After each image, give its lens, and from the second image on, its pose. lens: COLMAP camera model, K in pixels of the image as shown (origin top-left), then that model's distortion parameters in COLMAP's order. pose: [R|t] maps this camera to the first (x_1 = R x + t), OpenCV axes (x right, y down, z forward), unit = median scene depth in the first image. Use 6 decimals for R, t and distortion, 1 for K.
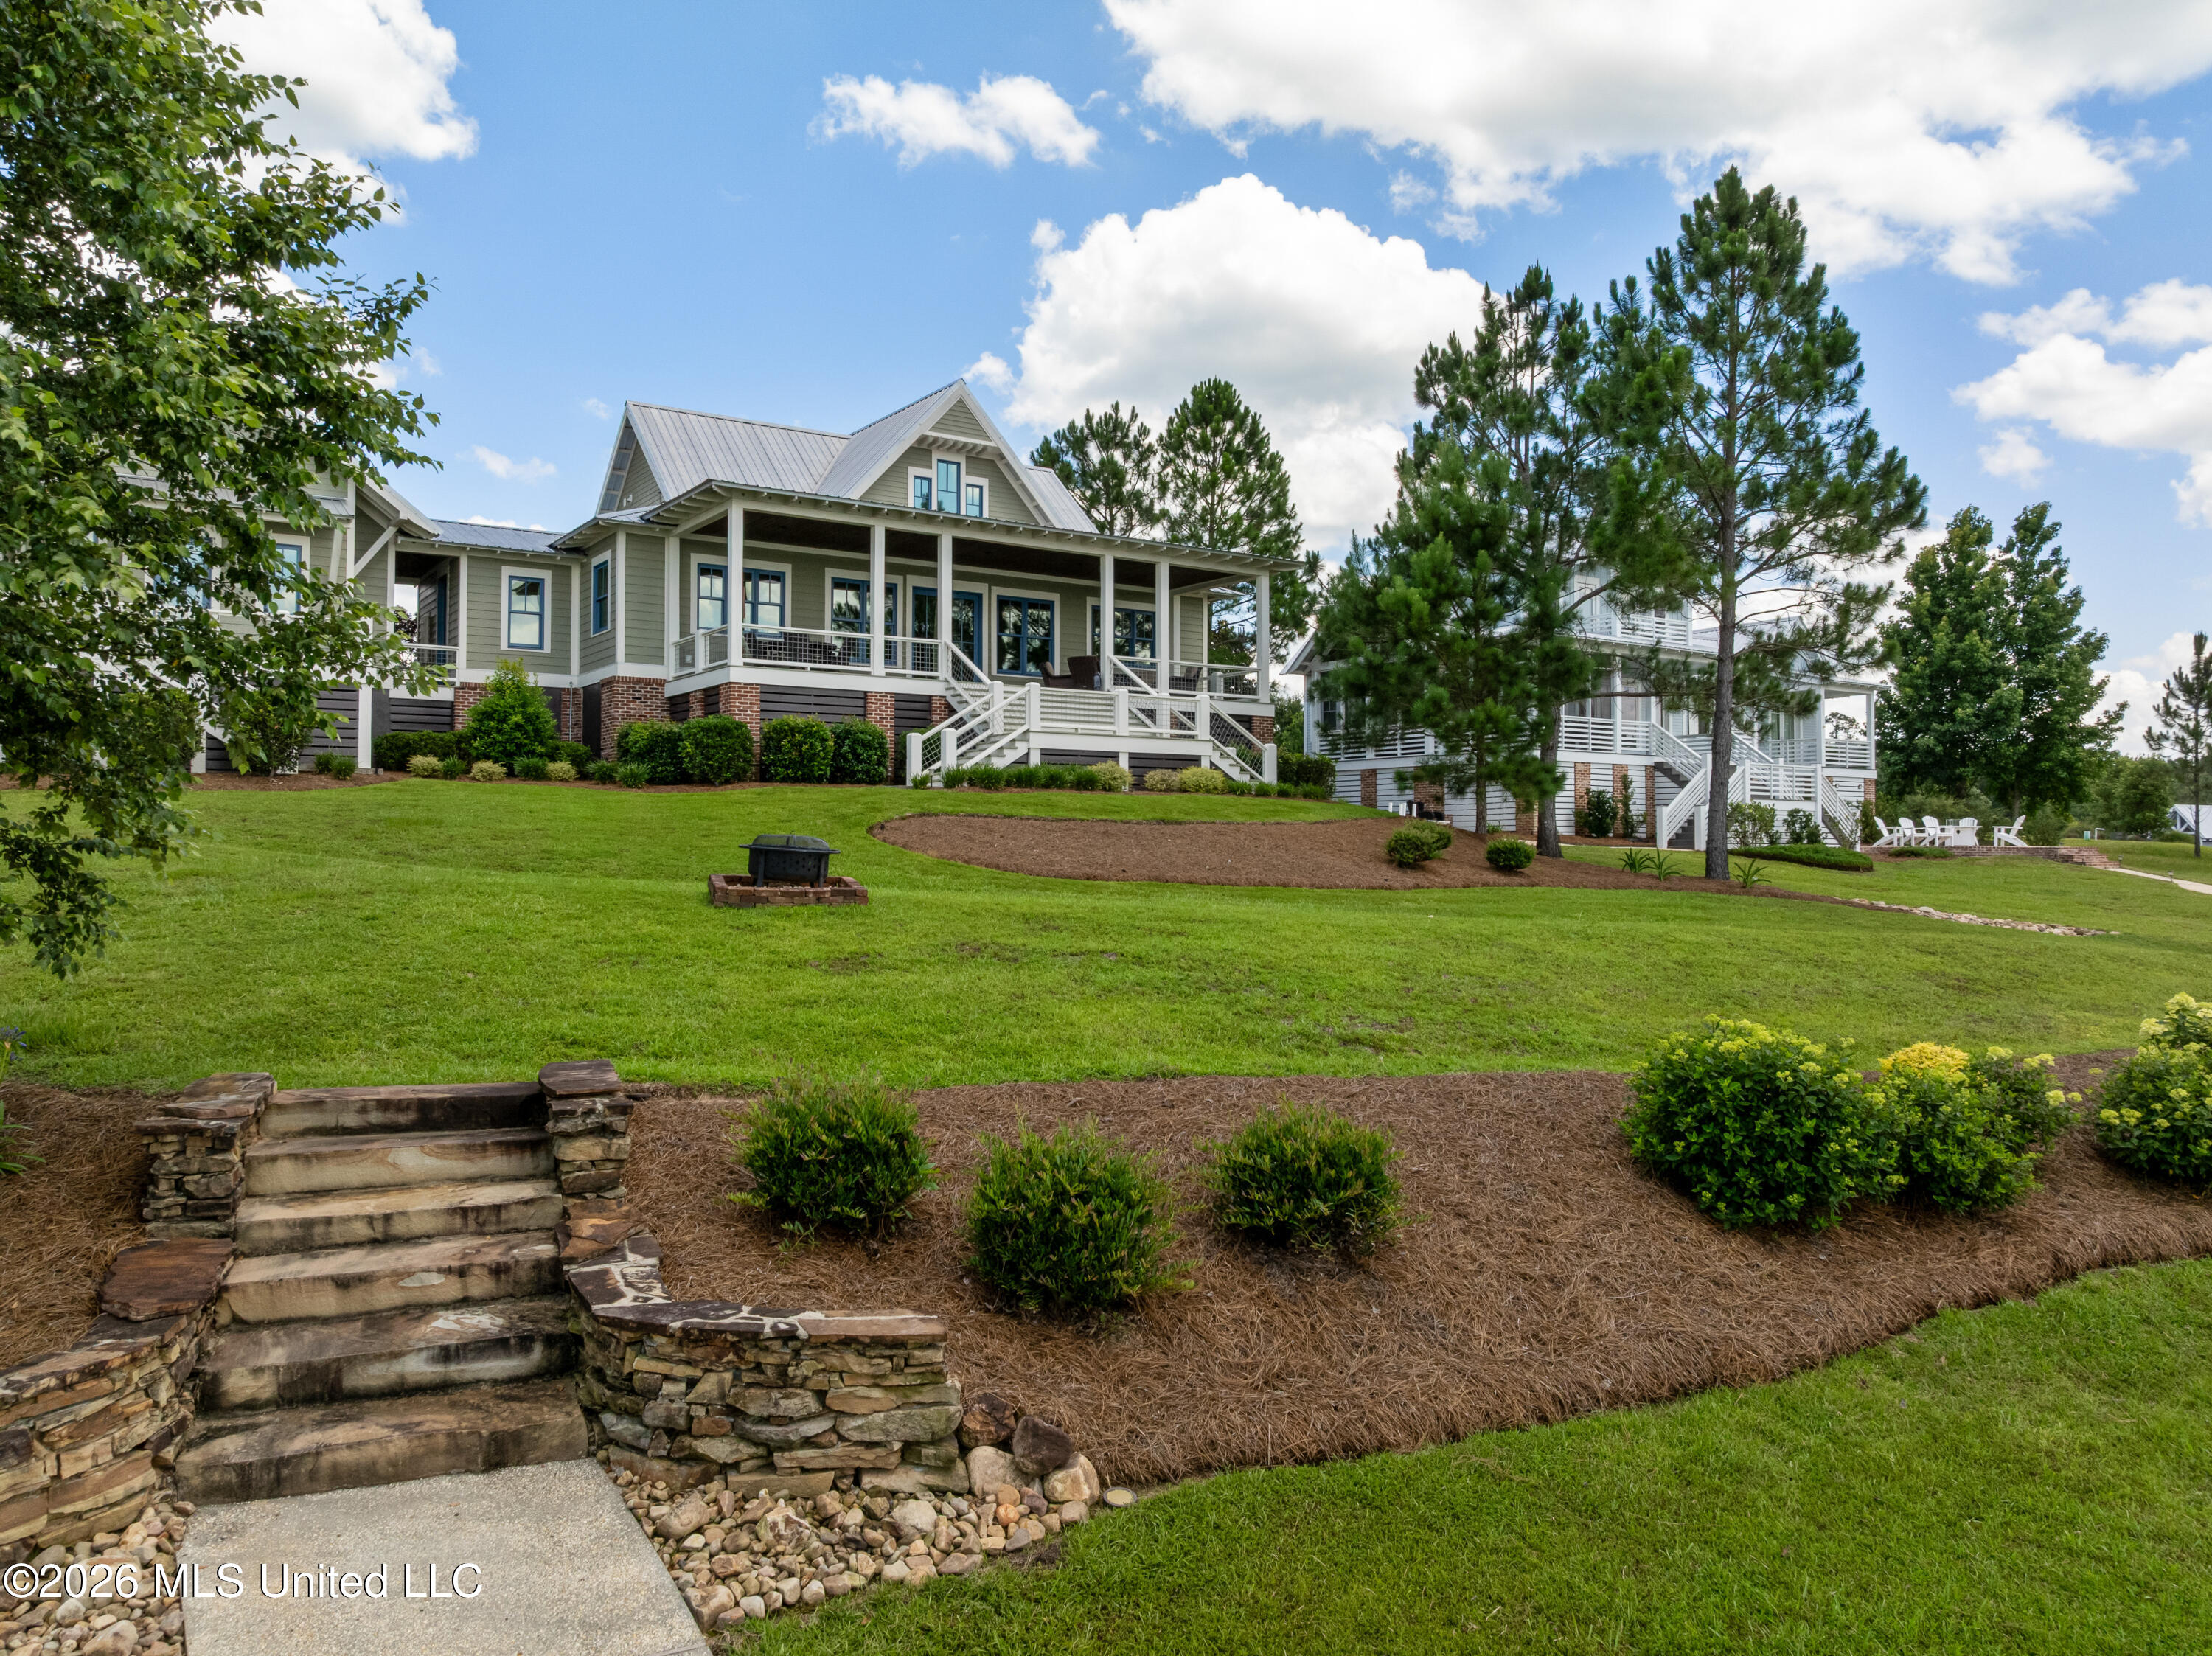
lens RADIAL K [[1528.3, 0, 1106.0], [0, 1528.3, 828.0], [0, 0, 1]] dist [-0.045632, -0.004389]
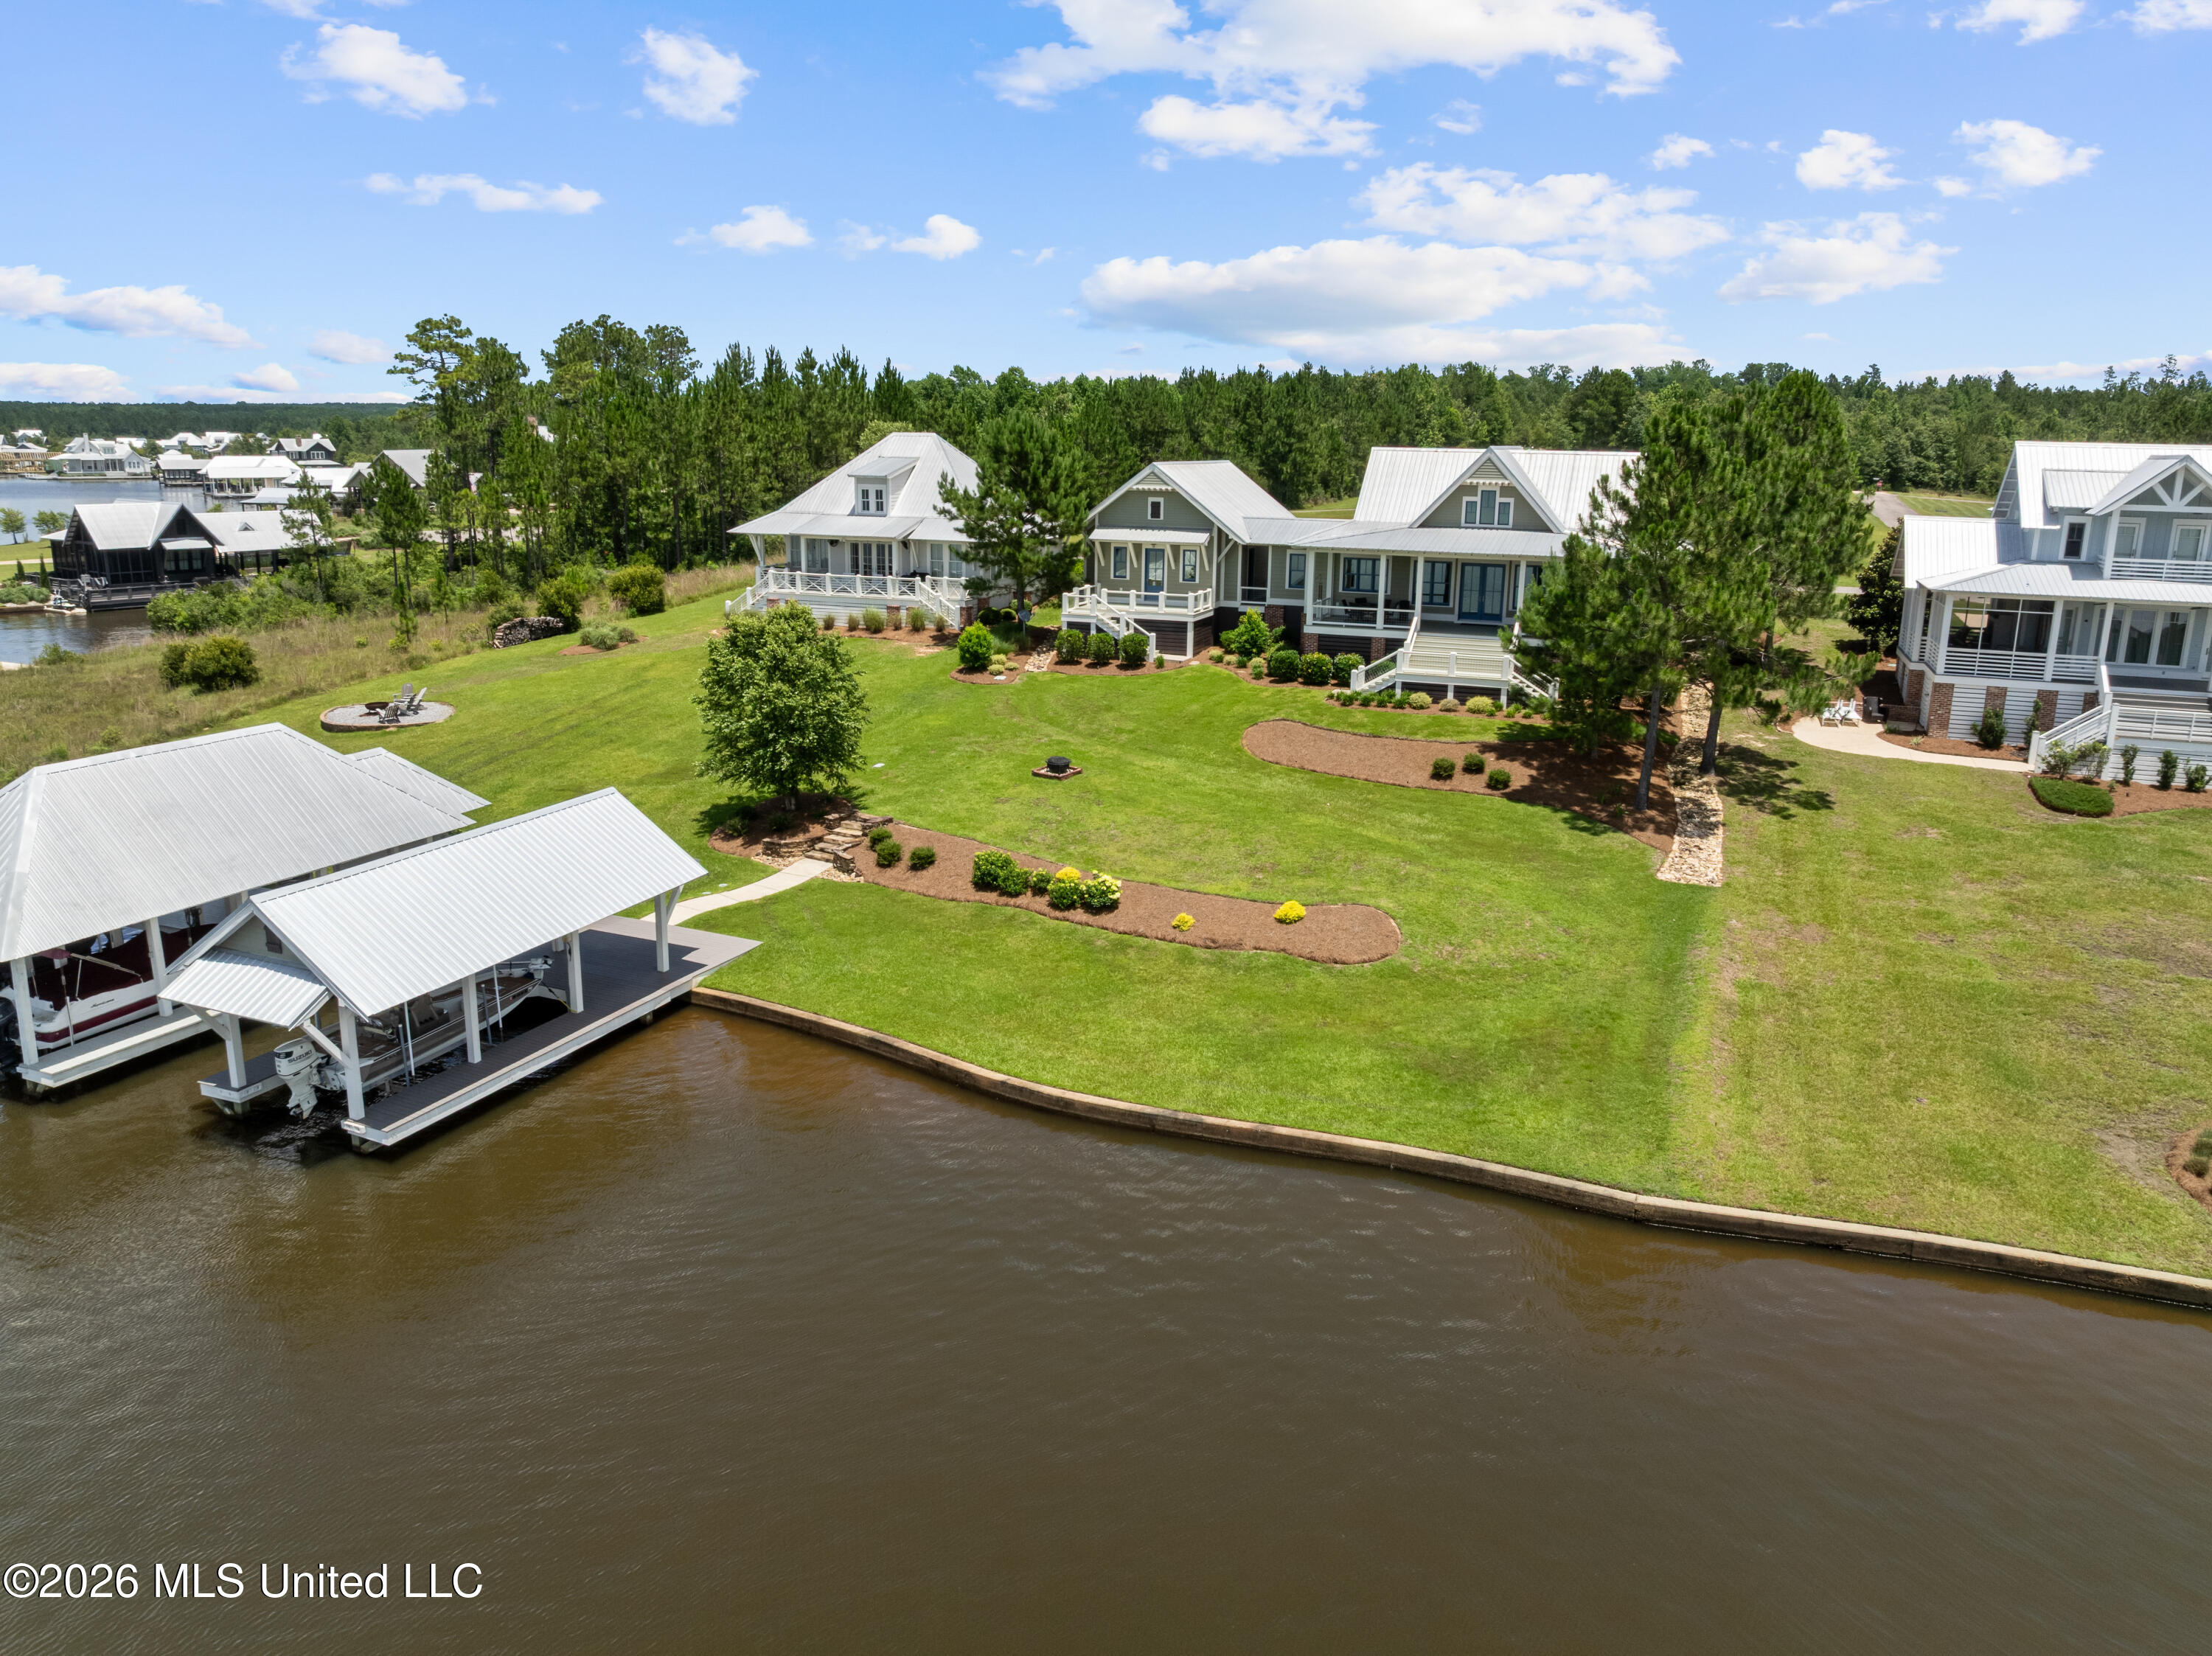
lens RADIAL K [[1574.3, 0, 1101.3], [0, 1574.3, 742.5], [0, 0, 1]] dist [-0.038636, -0.007073]
pose [[0.555609, 0.161115, -0.815684, 1.214959], [-0.001613, 0.981253, 0.192719, -0.312902], [0.831442, -0.105761, 0.545453, -0.405664]]
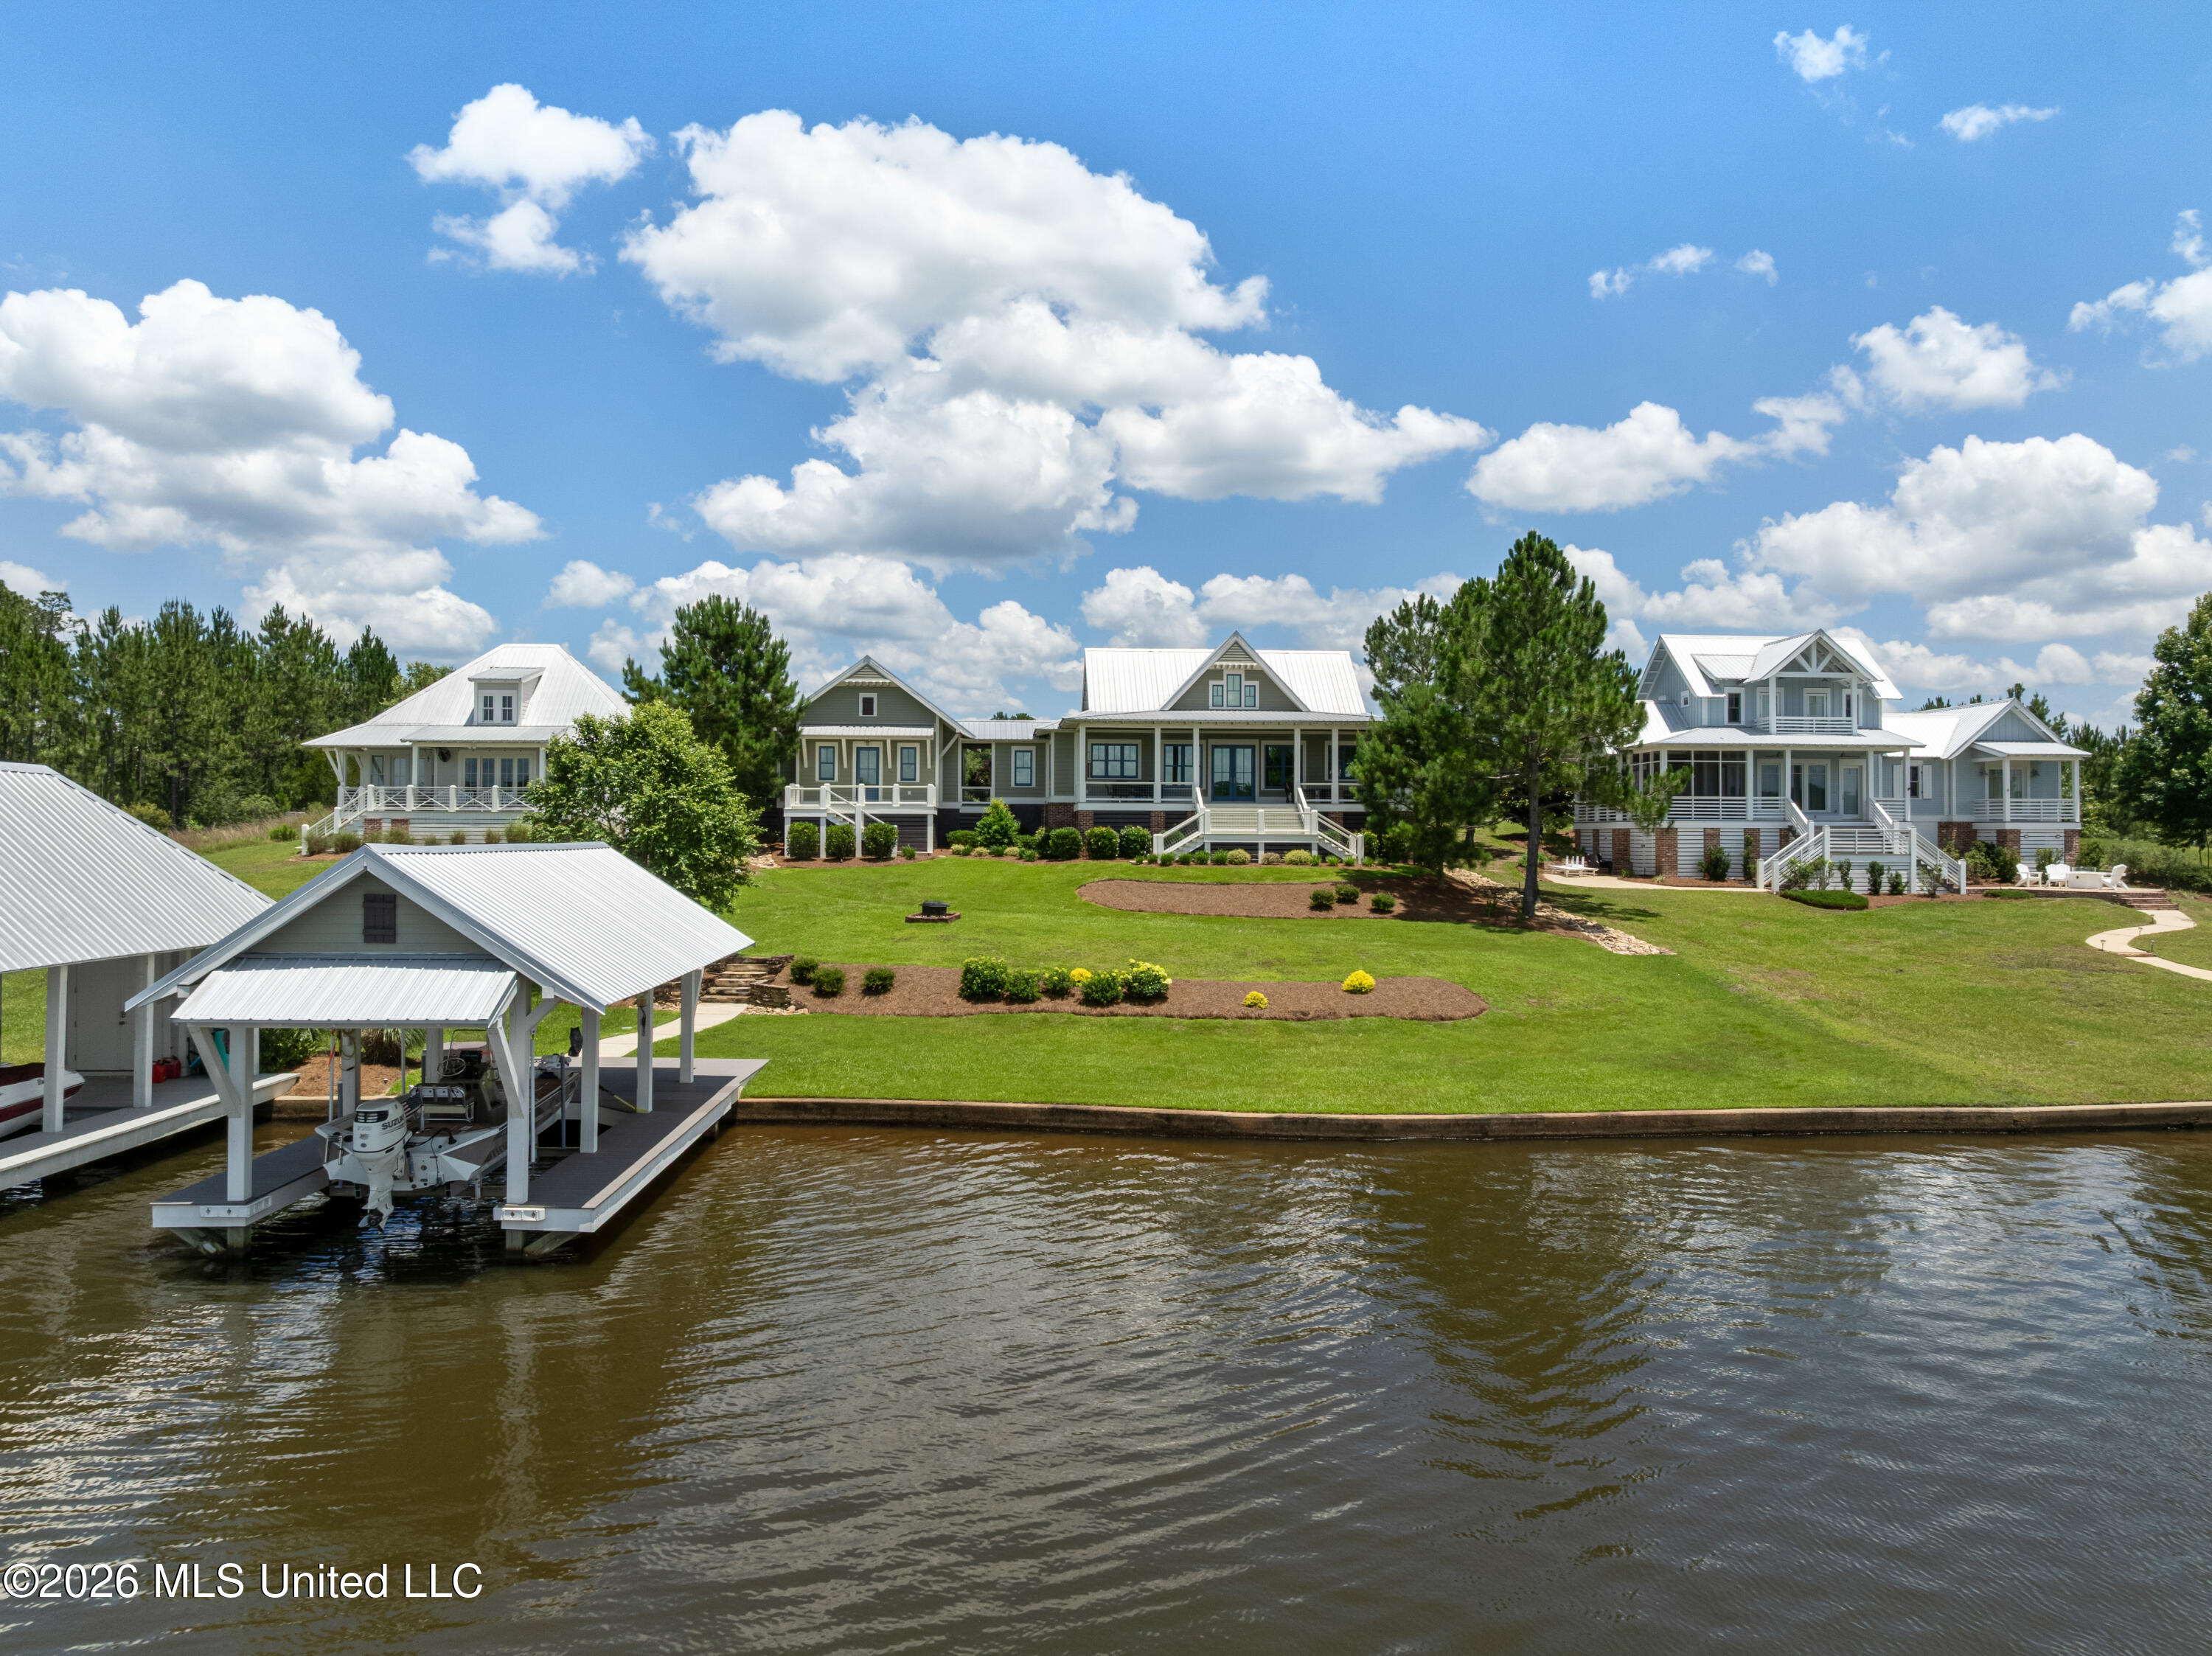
lens RADIAL K [[1564.1, 0, 1111.9], [0, 1564.1, 761.5], [0, 0, 1]] dist [0.000245, -0.090676]
pose [[0.854698, -0.021104, -0.518696, 0.754939], [-0.000621, 0.999131, -0.041675, -0.061160], [0.519125, 0.035942, 0.853942, -0.671661]]
